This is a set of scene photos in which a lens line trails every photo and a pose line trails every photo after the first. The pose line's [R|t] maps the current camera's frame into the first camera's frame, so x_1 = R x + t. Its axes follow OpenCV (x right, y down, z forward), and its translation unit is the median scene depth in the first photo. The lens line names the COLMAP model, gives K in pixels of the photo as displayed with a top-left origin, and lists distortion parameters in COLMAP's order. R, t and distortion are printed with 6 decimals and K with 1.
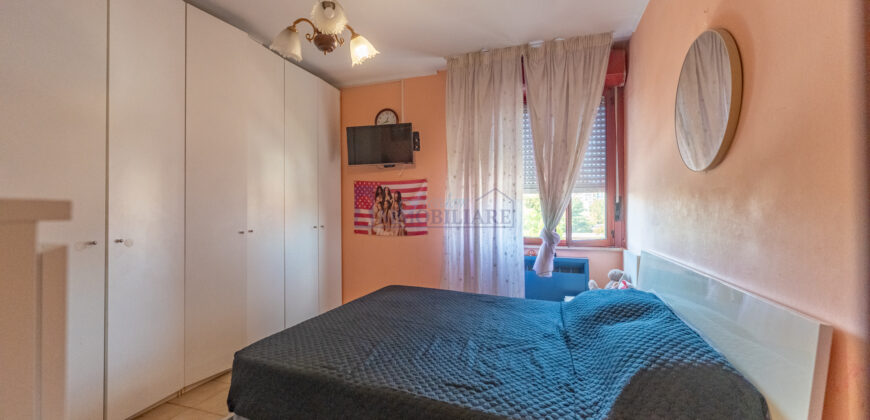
lens RADIAL K [[345.4, 0, 433.3], [0, 345.4, 210.3], [0, 0, 1]] dist [-0.000116, -0.000850]
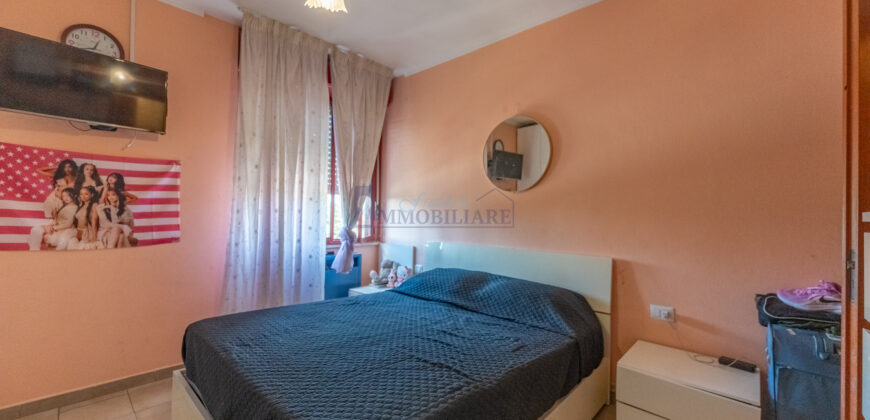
lens RADIAL K [[345.4, 0, 433.3], [0, 345.4, 210.3], [0, 0, 1]] dist [-0.000116, -0.000850]
pose [[0.419235, 0.018765, 0.907684, -0.415653], [-0.019210, 0.999746, -0.011795, 0.005183], [-0.907674, -0.012492, 0.419489, 0.254564]]
